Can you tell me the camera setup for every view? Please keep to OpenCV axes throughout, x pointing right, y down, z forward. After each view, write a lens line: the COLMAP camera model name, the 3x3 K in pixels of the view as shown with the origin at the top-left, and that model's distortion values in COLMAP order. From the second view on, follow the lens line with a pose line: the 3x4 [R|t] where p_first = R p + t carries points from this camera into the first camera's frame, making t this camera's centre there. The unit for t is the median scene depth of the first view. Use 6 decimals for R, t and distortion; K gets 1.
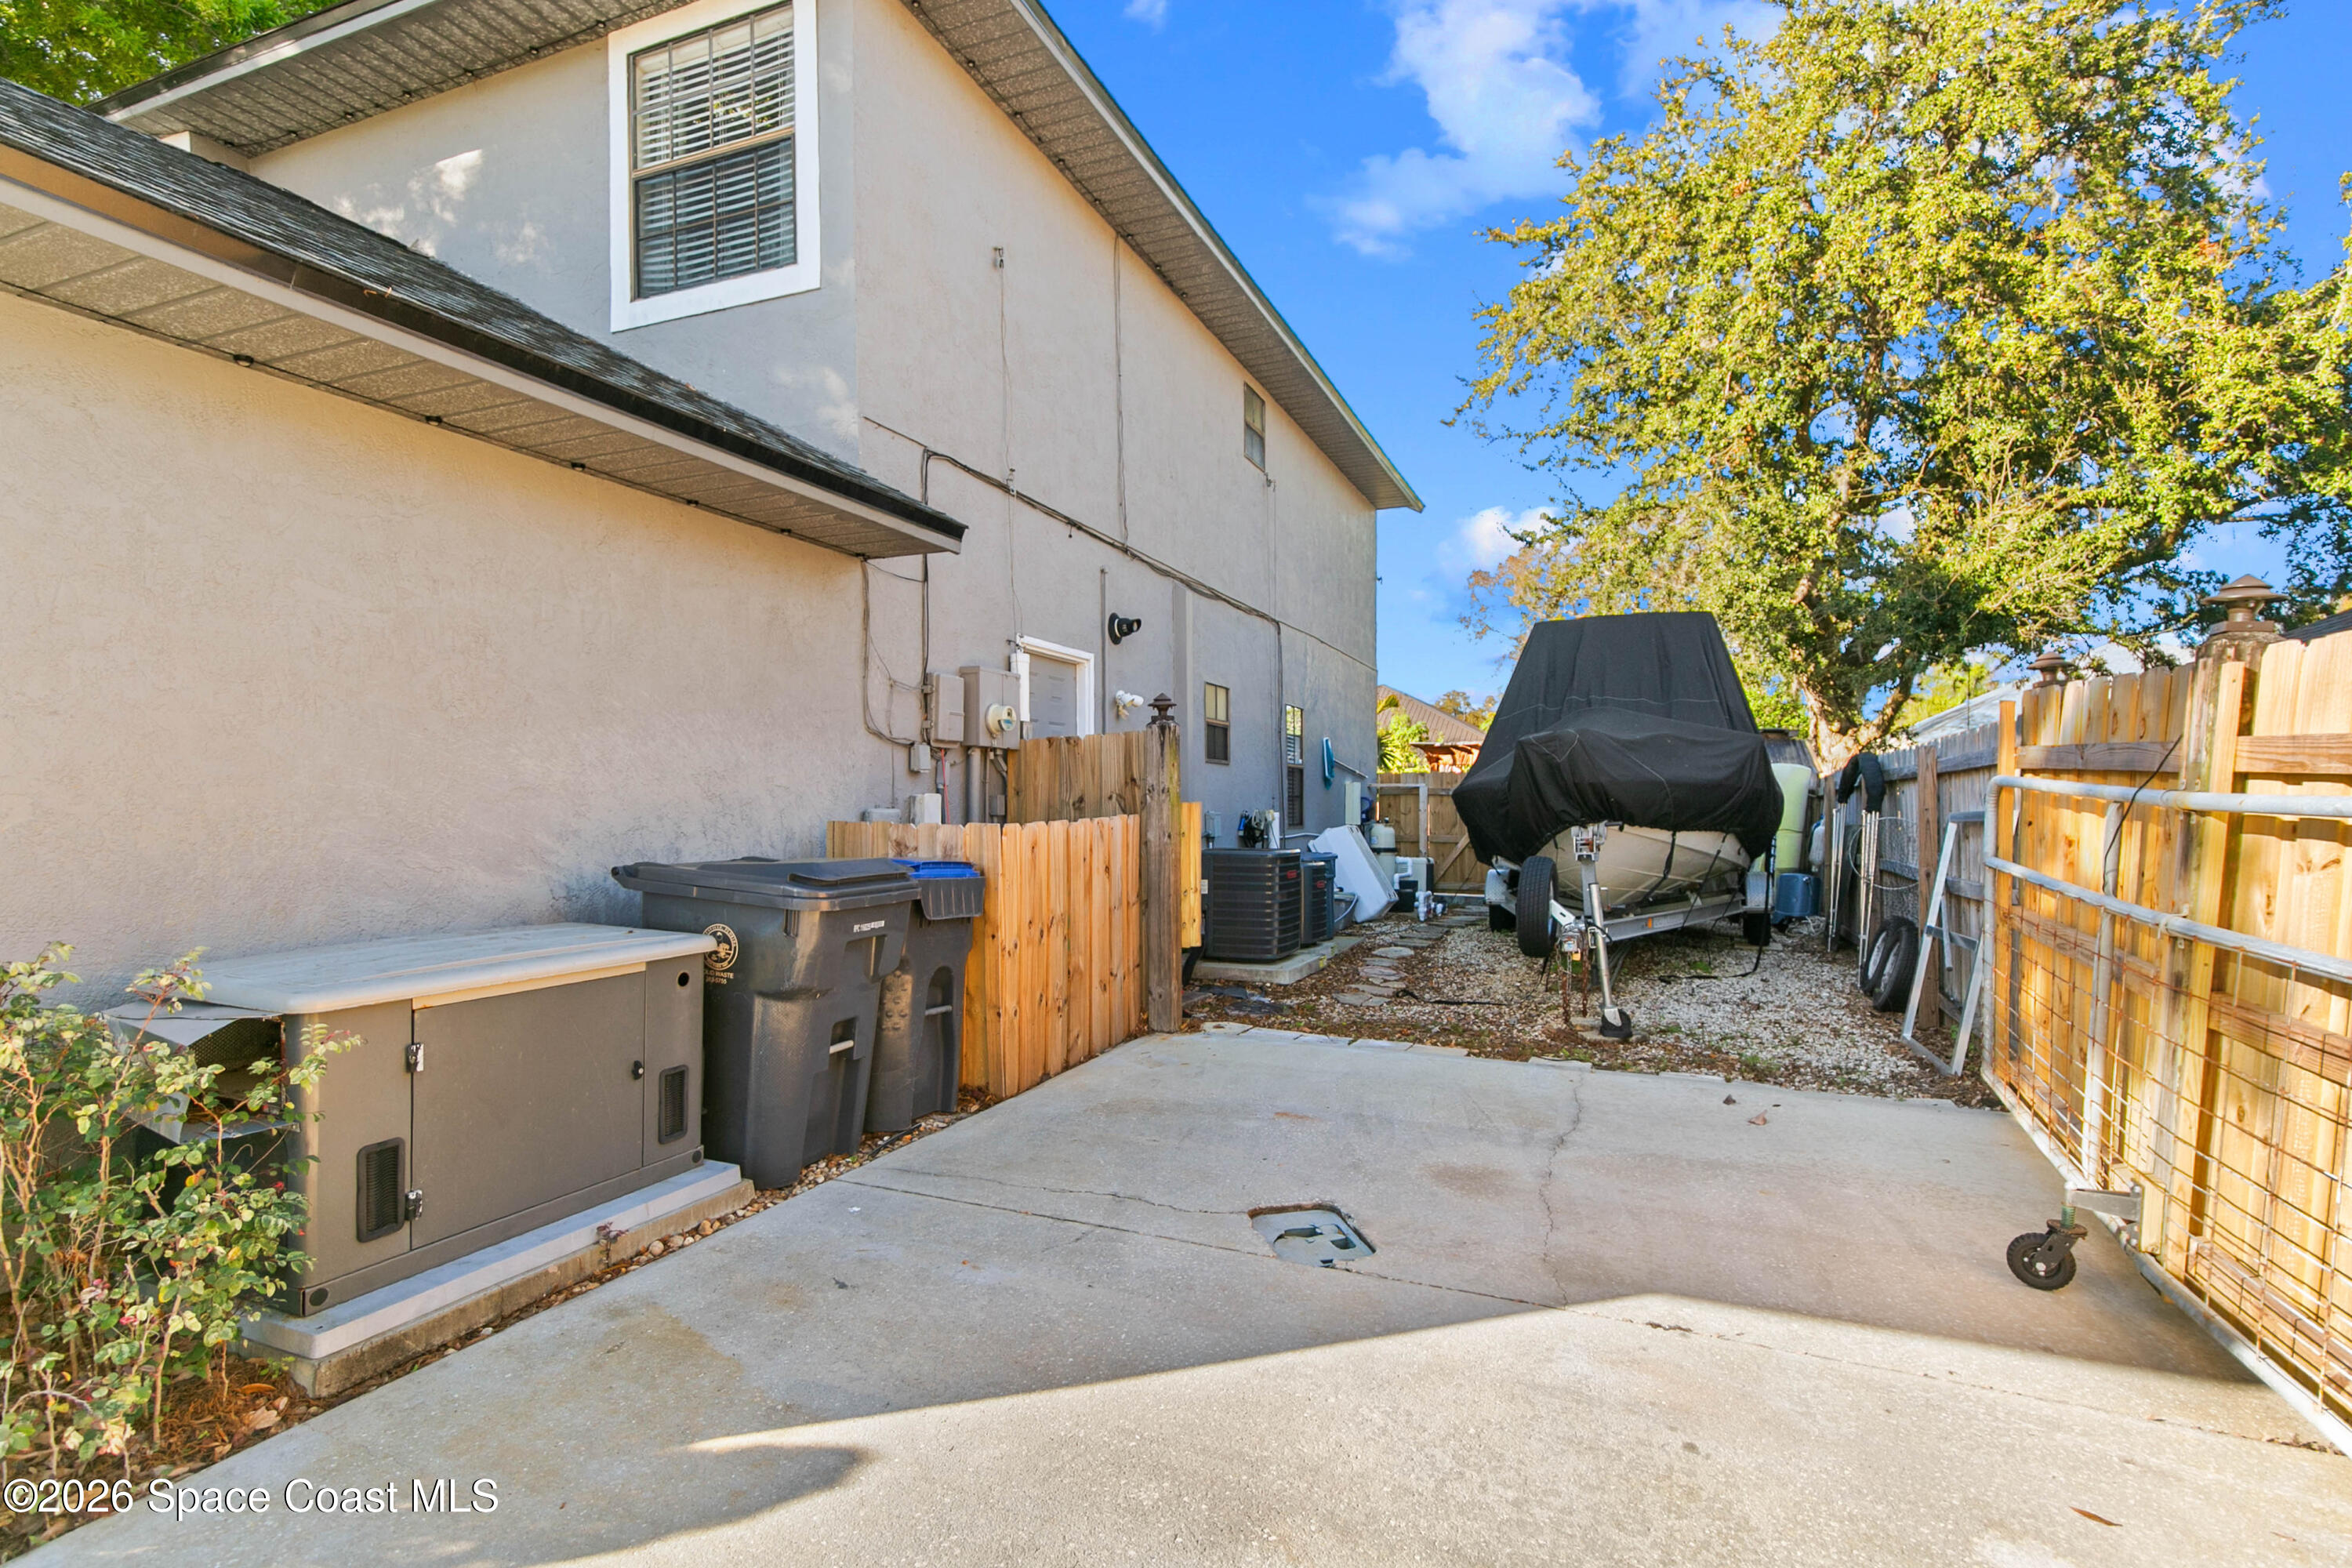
lens RADIAL K [[1062.2, 0, 1181.4], [0, 1062.2, 841.6], [0, 0, 1]] dist [0.030619, -0.012641]
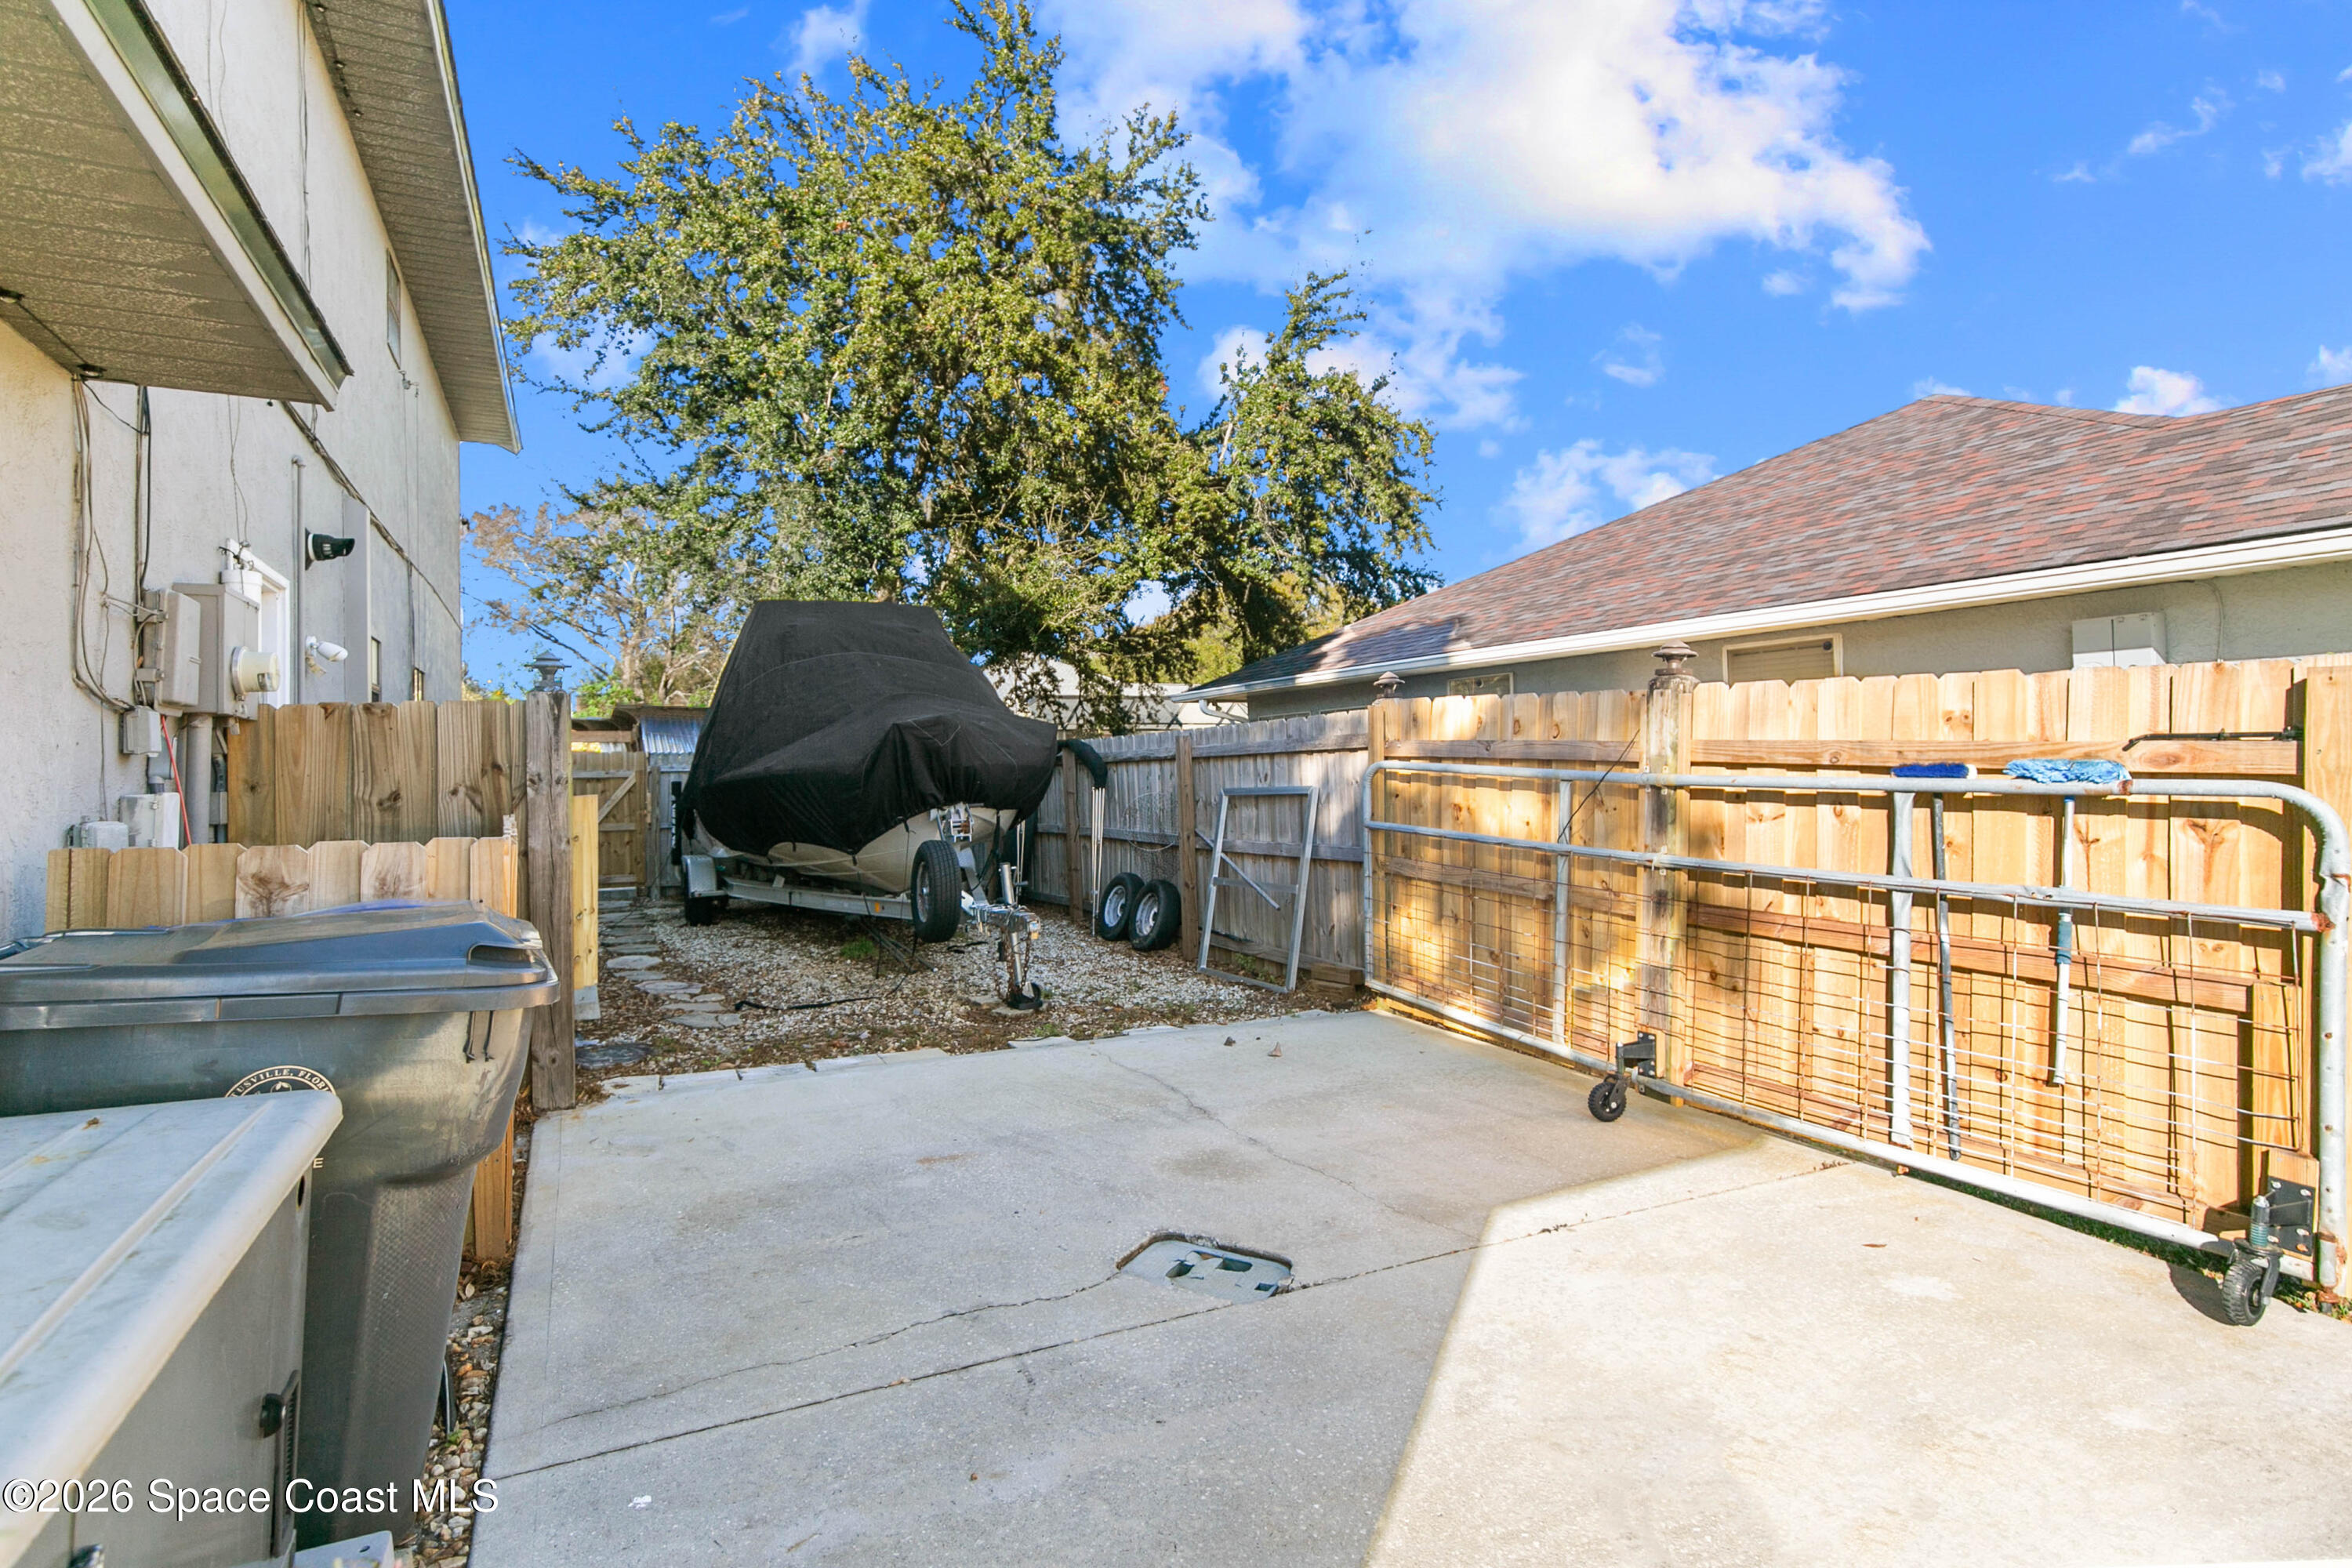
lens RADIAL K [[1059.1, 0, 1171.9], [0, 1059.1, 781.1], [0, 0, 1]] dist [0.009560, 0.000115]
pose [[0.688581, -0.016491, 0.724972, -0.377382], [0.044203, 0.998837, -0.019263, -0.021518], [-0.723811, 0.045311, 0.688509, 0.260488]]
